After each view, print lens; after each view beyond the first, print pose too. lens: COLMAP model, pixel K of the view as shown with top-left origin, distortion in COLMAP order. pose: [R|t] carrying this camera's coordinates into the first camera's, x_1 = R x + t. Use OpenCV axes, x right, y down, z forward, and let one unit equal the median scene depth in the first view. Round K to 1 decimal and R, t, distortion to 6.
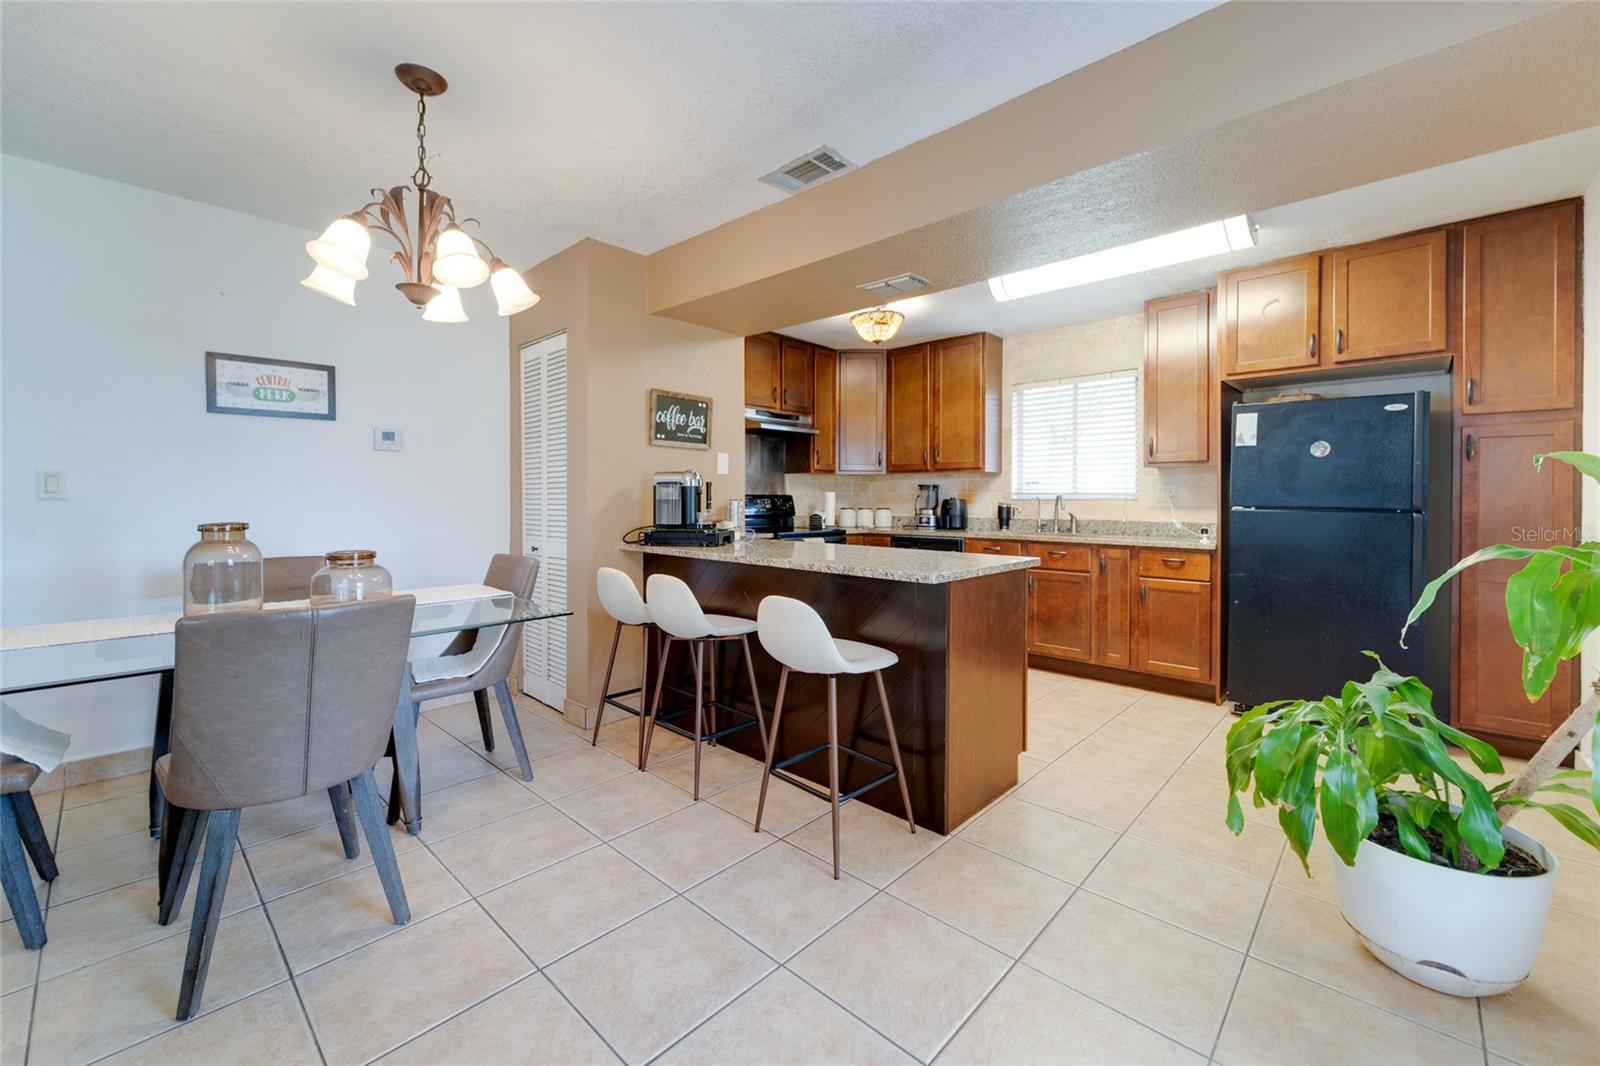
lens RADIAL K [[647.7, 0, 817.7], [0, 647.7, 497.2], [0, 0, 1]] dist [0.005495, -0.001924]
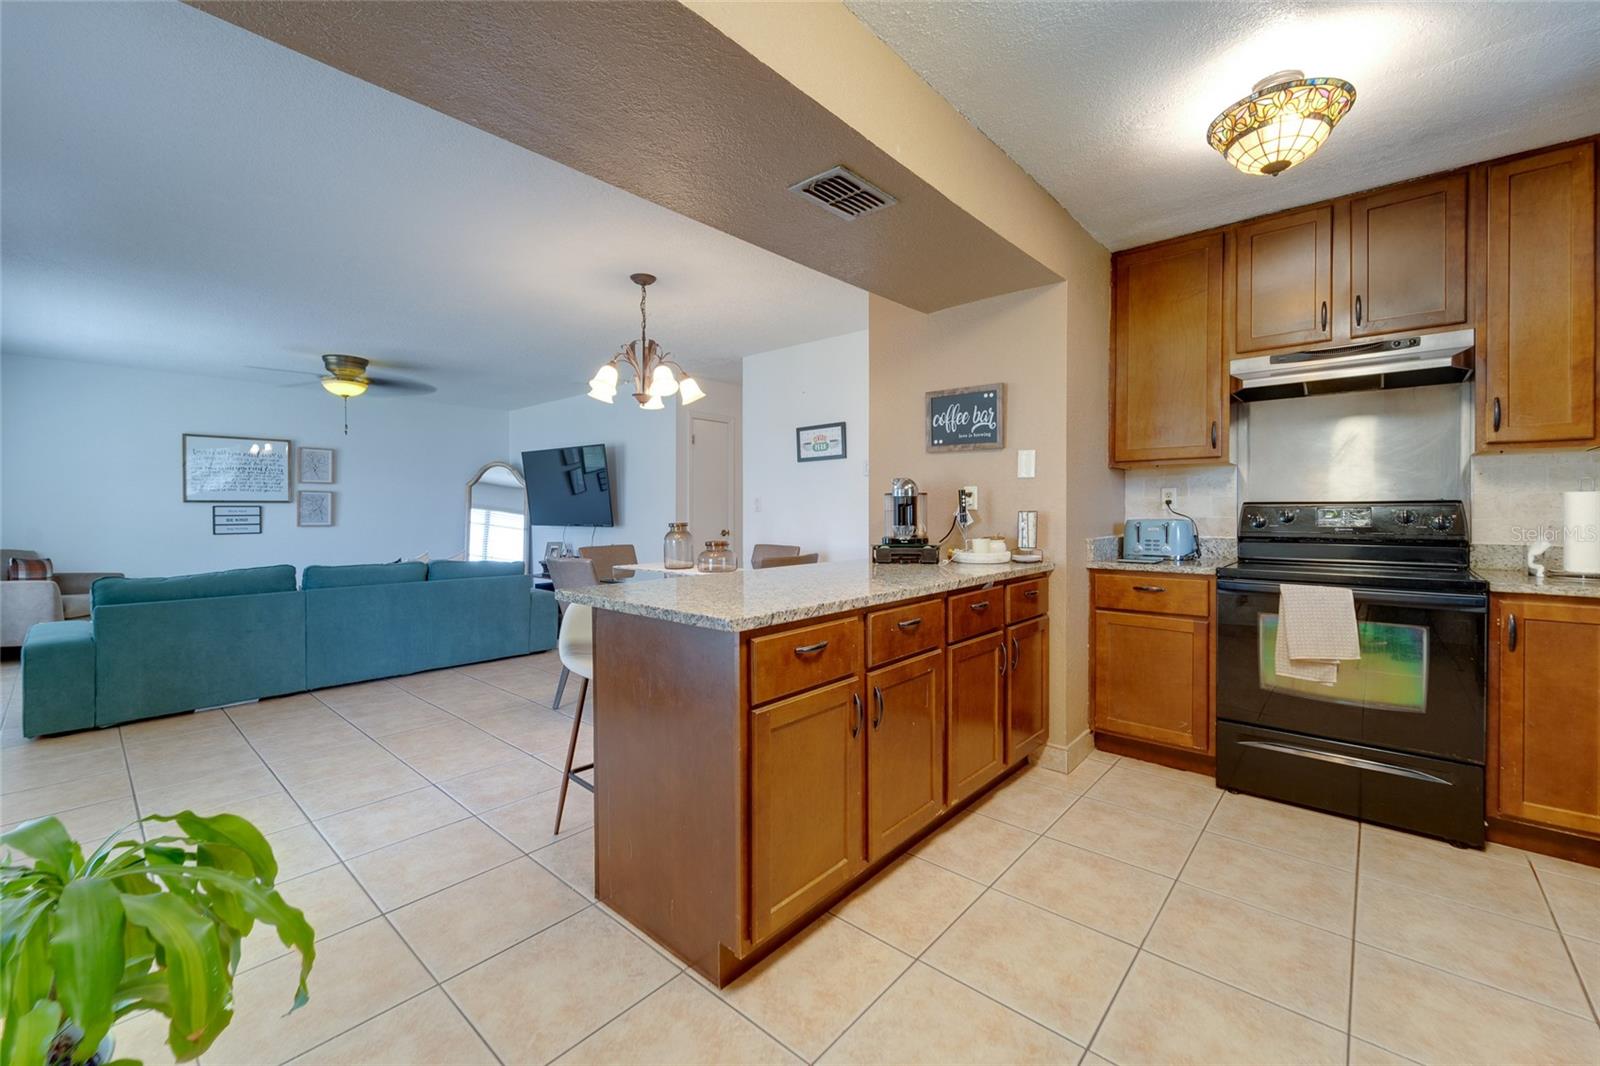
lens RADIAL K [[647.7, 0, 791.8], [0, 647.7, 512.8], [0, 0, 1]] dist [0.005495, -0.001924]
pose [[0.007314, 0.001770, -0.999972, 0.669392], [0.004788, 0.999987, 0.001805, 0.003234], [0.999962, -0.004801, 0.007305, 0.788336]]
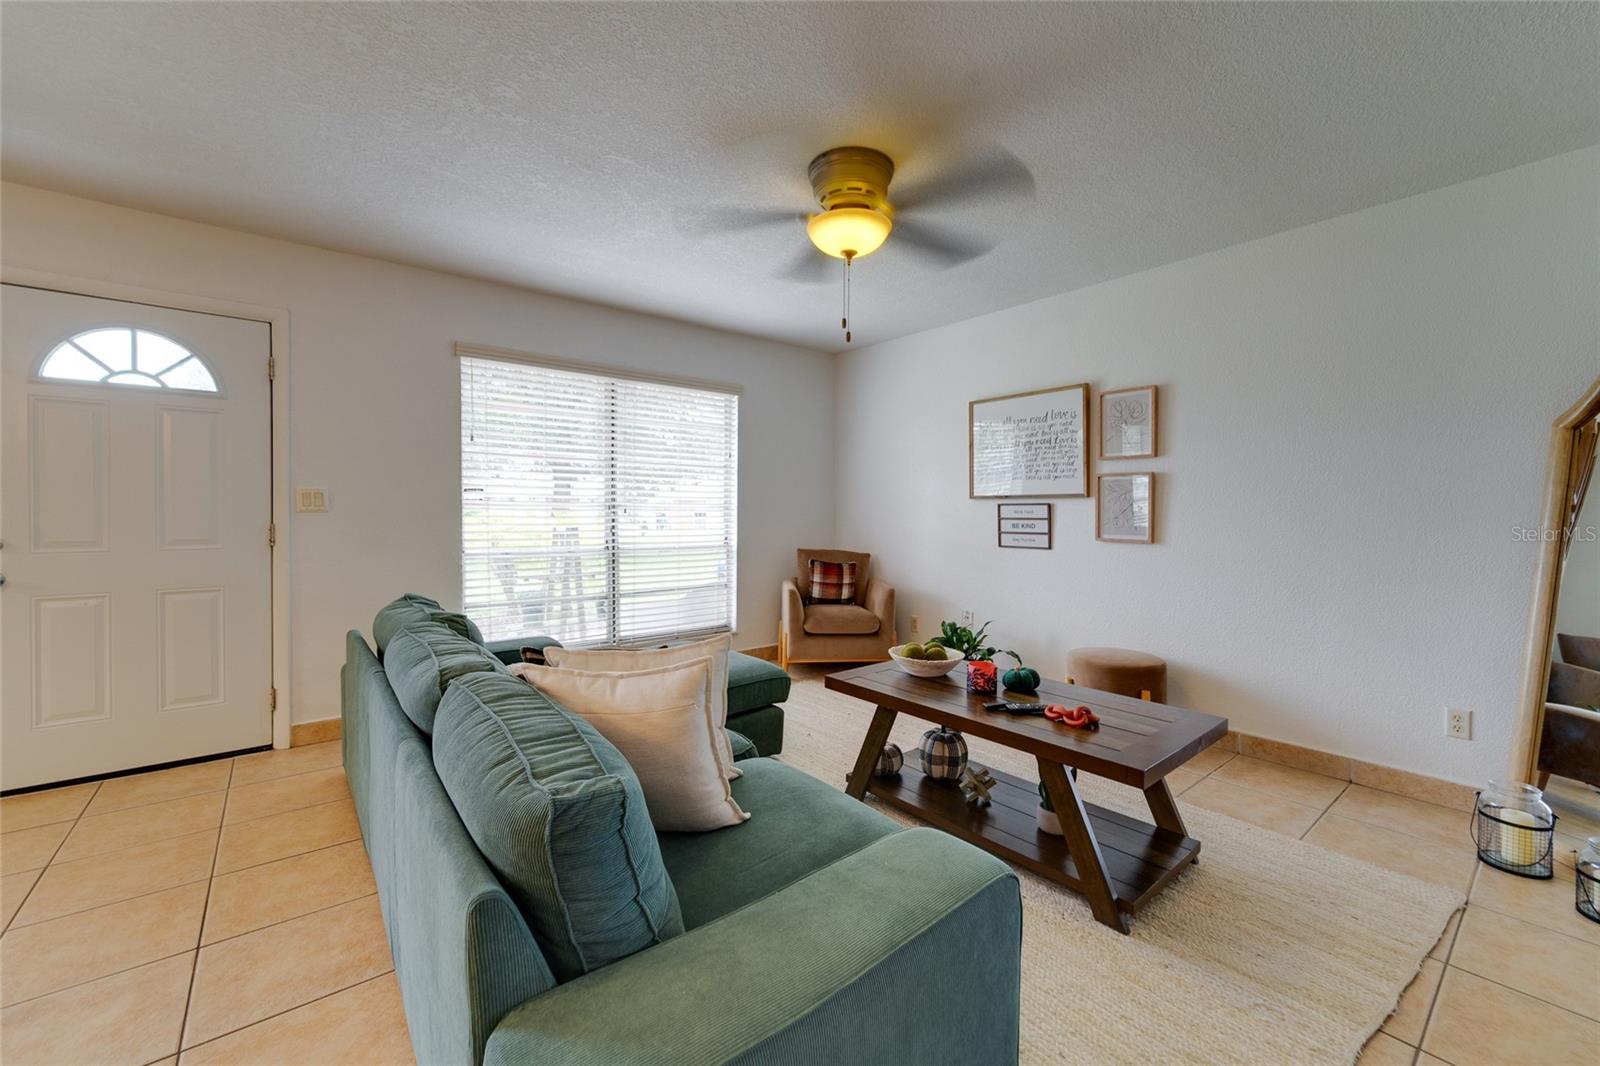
lens RADIAL K [[647.7, 0, 822.9], [0, 647.7, 520.8], [0, 0, 1]] dist [0.005495, -0.001924]
pose [[-0.990764, -0.007996, 0.135363, -0.936619], [-0.006376, 0.999903, 0.012400, -0.001790], [-0.135449, 0.011422, -0.990719, 0.441933]]
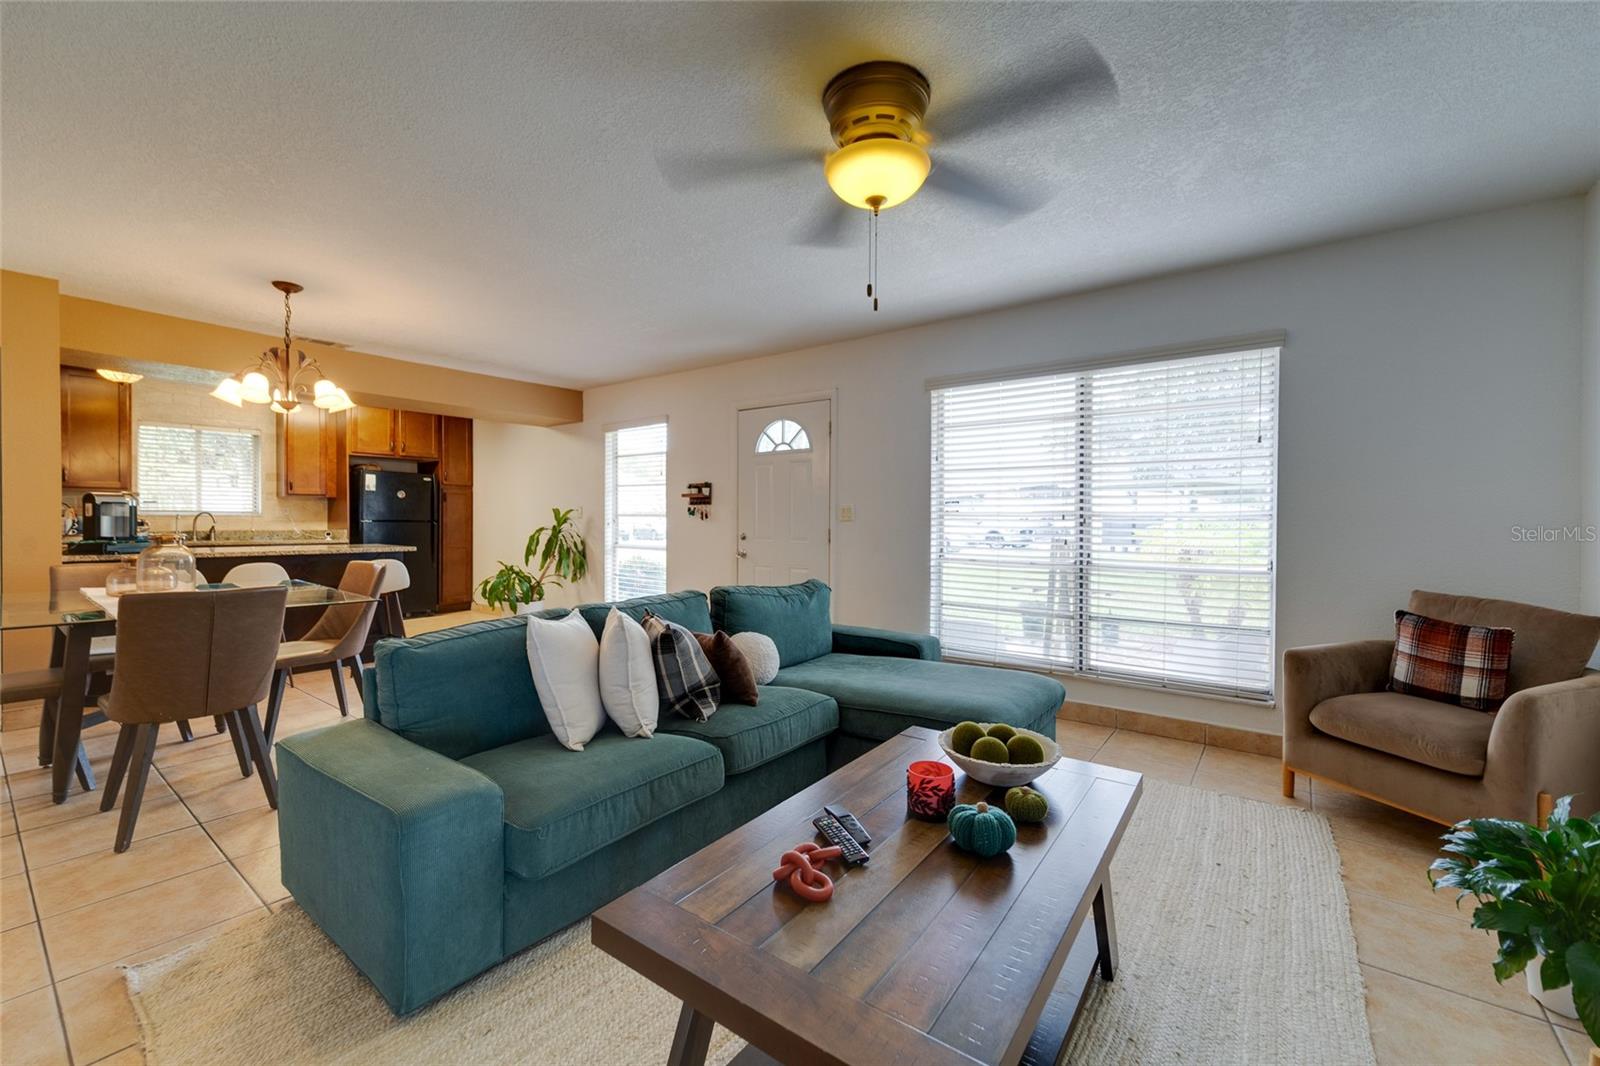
lens RADIAL K [[647.7, 0, 776.6], [0, 647.7, 521.7], [0, 0, 1]] dist [0.005495, -0.001924]
pose [[-0.073191, -0.006389, 0.997297, -1.415689], [-0.008770, 0.999945, 0.005762, -0.004047], [-0.997279, -0.008324, -0.073243, -0.114828]]
